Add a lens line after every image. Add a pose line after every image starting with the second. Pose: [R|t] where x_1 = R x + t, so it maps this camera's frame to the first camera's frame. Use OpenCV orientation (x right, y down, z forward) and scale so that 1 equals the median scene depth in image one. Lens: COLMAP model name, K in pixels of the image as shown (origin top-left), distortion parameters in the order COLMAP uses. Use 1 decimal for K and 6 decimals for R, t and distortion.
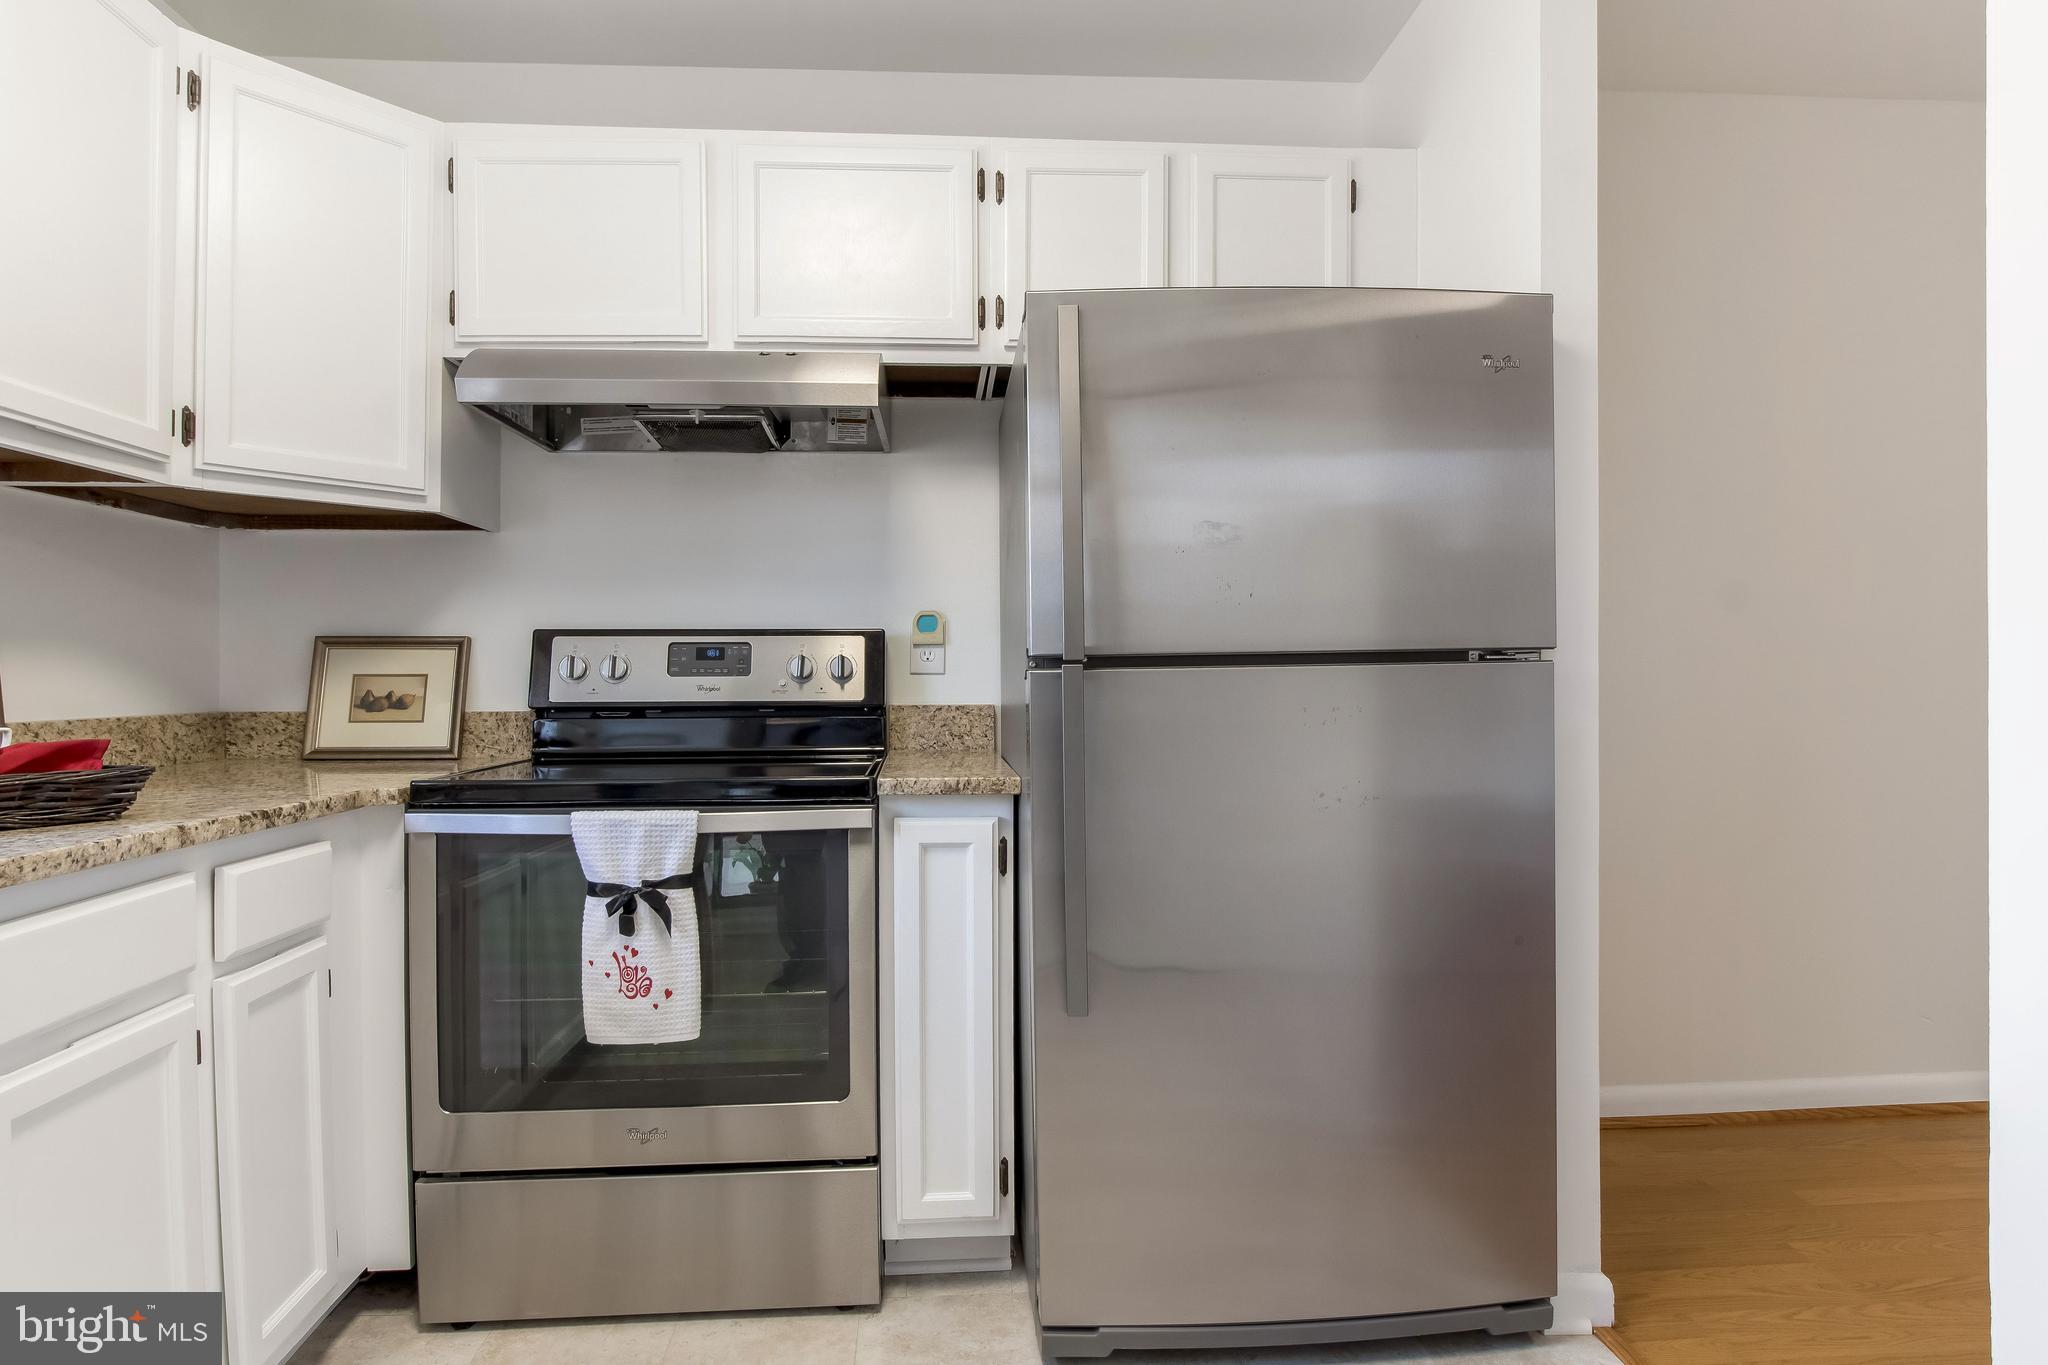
lens RADIAL K [[1037.7, 0, 993.1], [0, 1037.7, 689.4], [0, 0, 1]] dist [-0.003154, 0.005183]
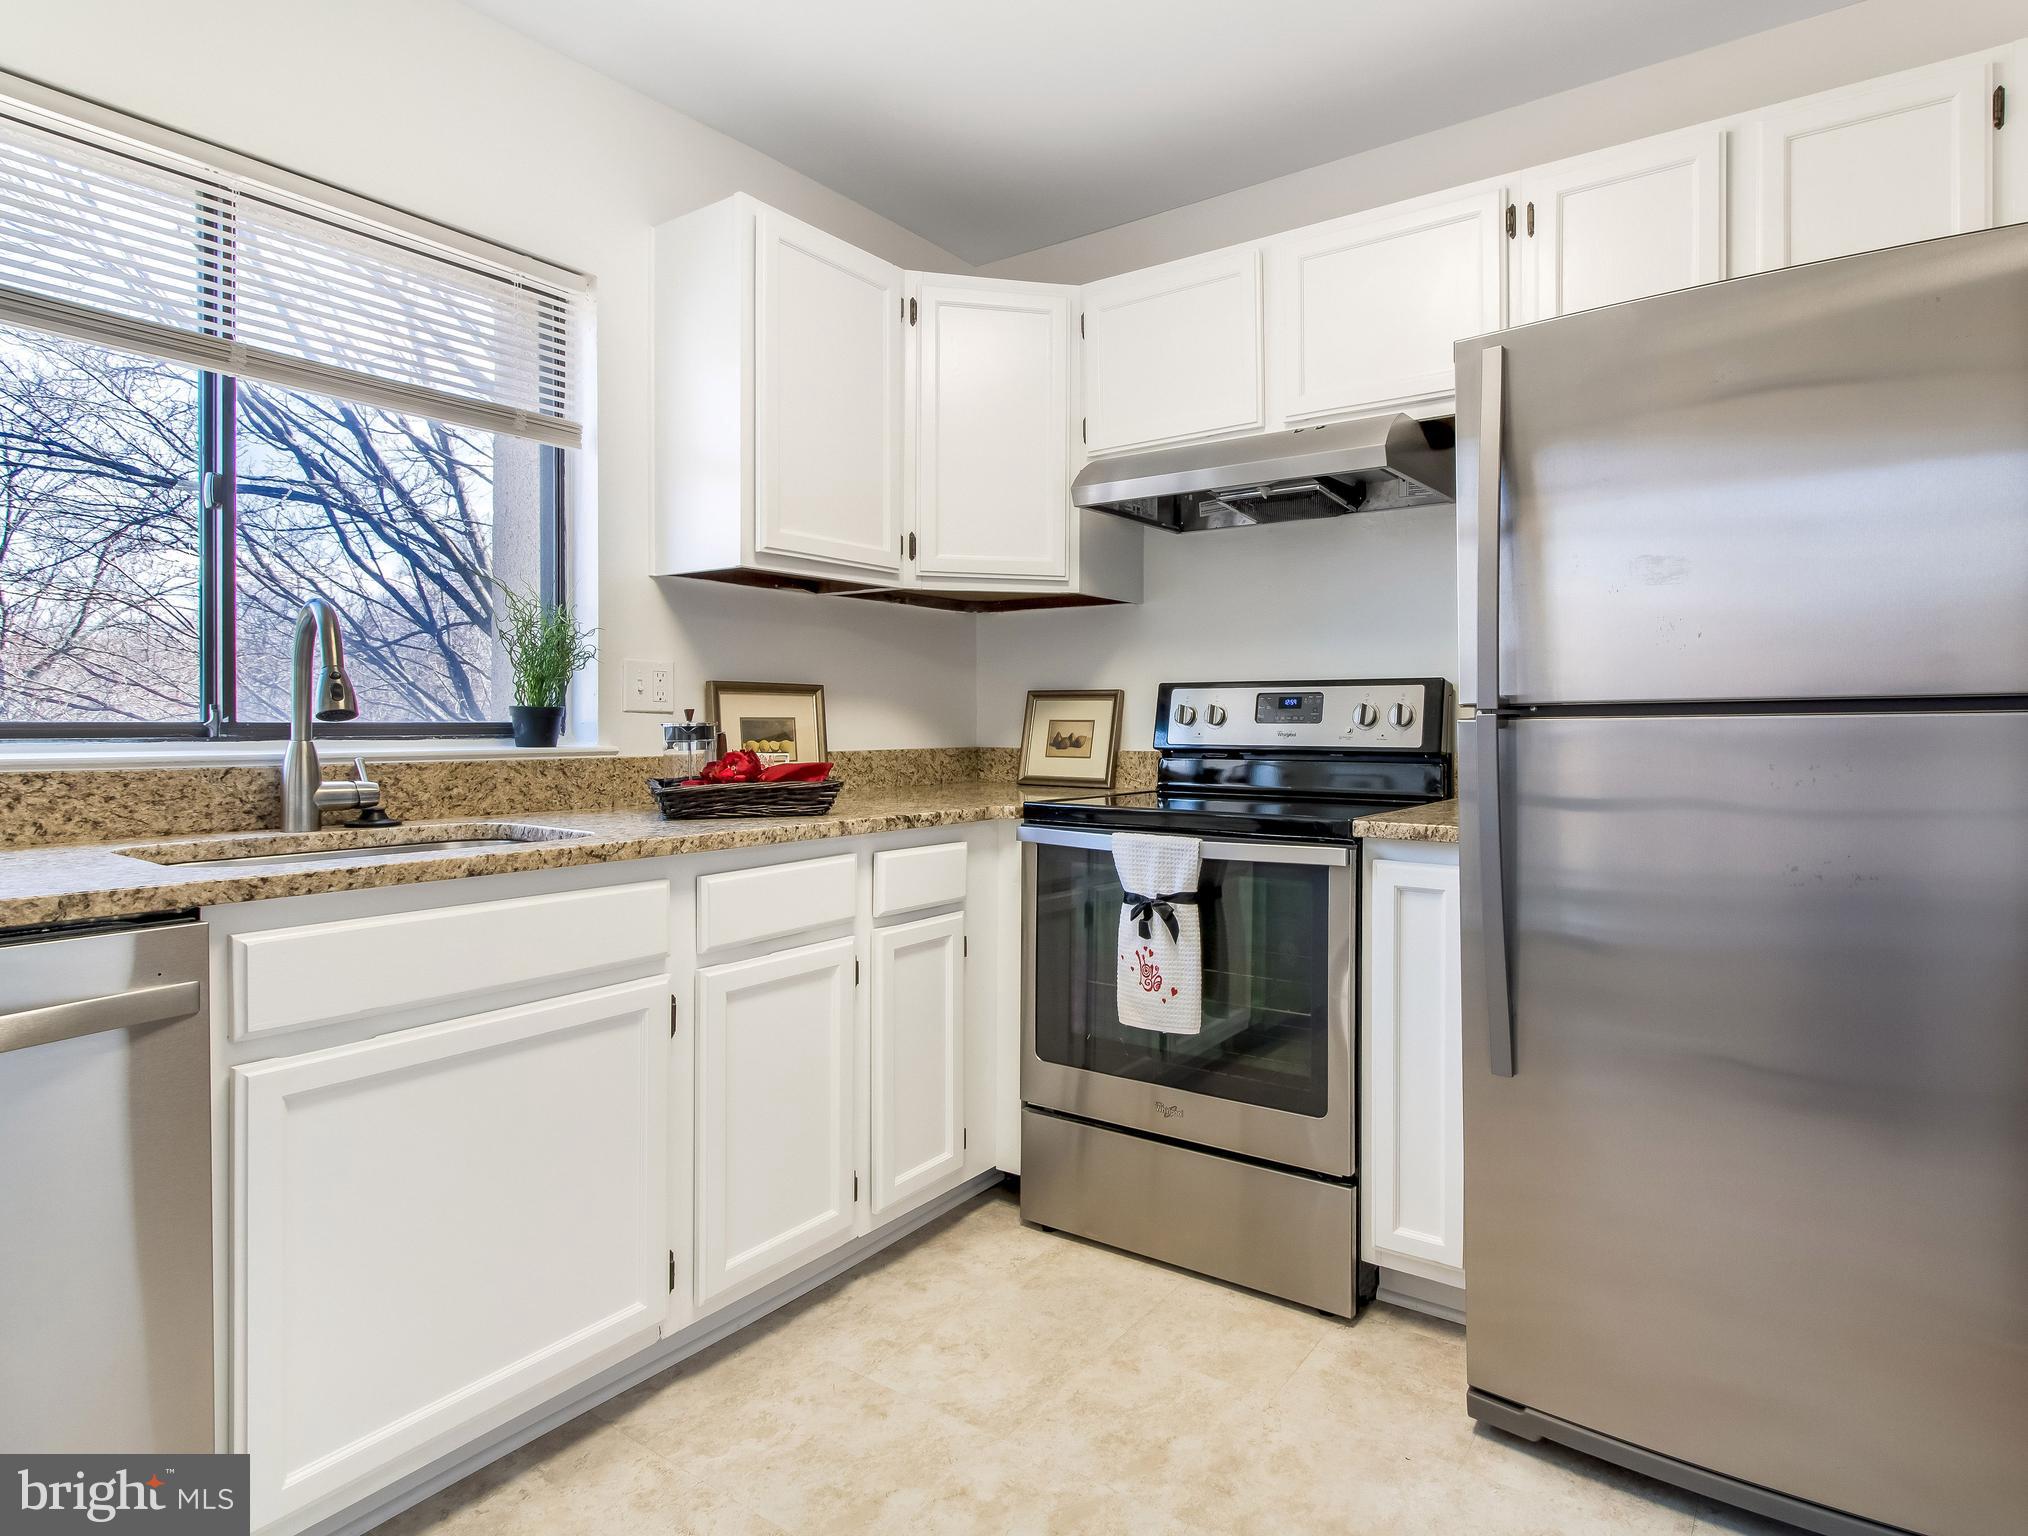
lens RADIAL K [[1038.1, 0, 1180.1], [0, 1038.1, 727.7], [0, 0, 1]] dist [0.004715, -0.003128]
pose [[0.829740, 0.007403, -0.558101, 0.268185], [-0.011186, 0.999932, -0.003366, -0.002544], [0.558038, 0.009035, 0.829766, 0.016925]]
